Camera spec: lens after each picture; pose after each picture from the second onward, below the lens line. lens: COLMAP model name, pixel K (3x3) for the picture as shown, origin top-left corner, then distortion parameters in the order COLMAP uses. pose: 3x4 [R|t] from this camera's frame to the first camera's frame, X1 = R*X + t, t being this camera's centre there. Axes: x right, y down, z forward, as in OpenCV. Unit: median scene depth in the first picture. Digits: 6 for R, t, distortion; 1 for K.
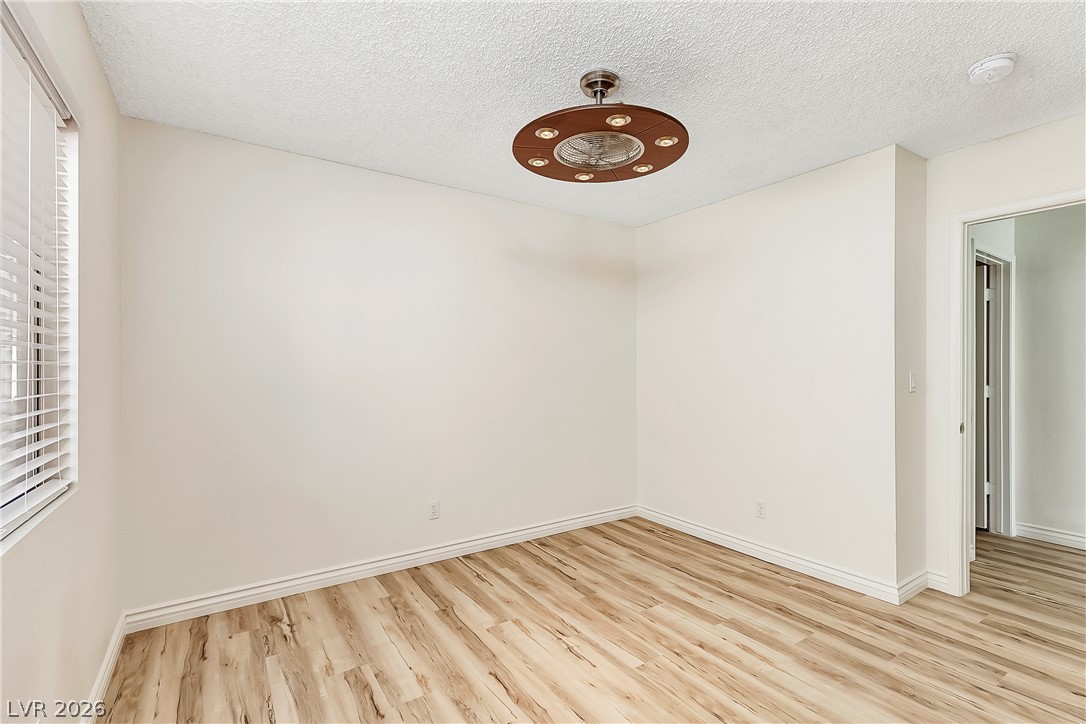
lens RADIAL K [[496.0, 0, 543.9], [0, 496.0, 363.7], [0, 0, 1]] dist [0.003638, -0.002868]
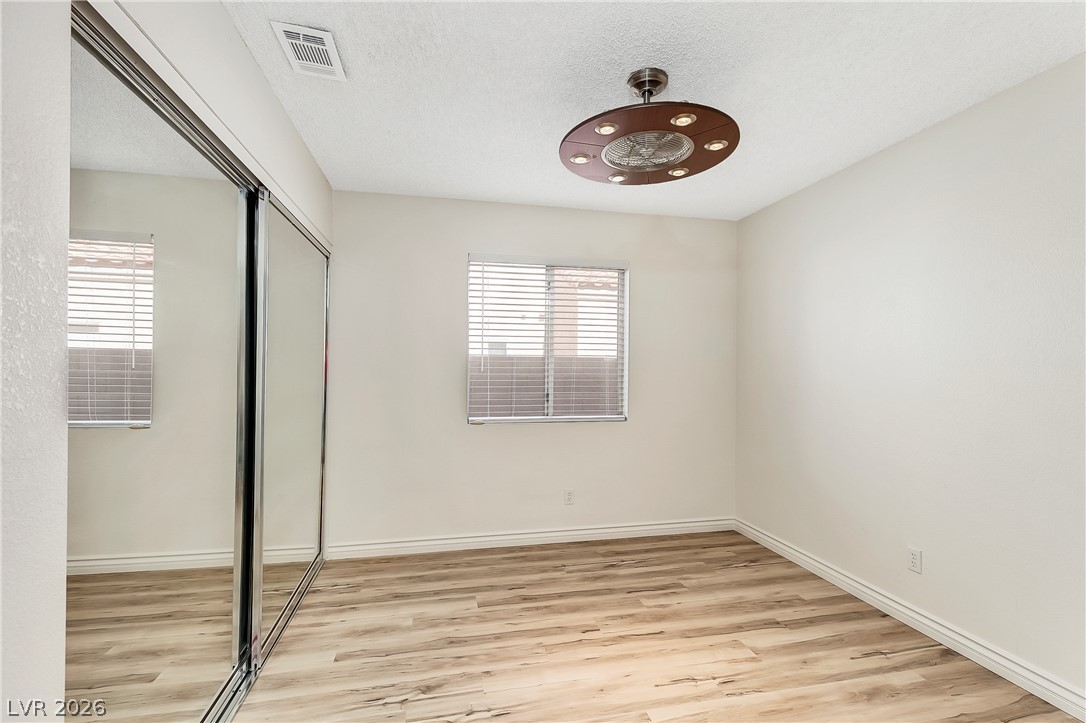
lens RADIAL K [[496.0, 0, 544.8], [0, 496.0, 362.3], [0, 0, 1]] dist [0.003638, -0.002868]
pose [[-0.352322, -0.005521, -0.935863, 0.912135], [-0.004479, 0.999981, -0.004213, -0.005676], [0.935868, 0.002708, -0.352340, 0.963055]]
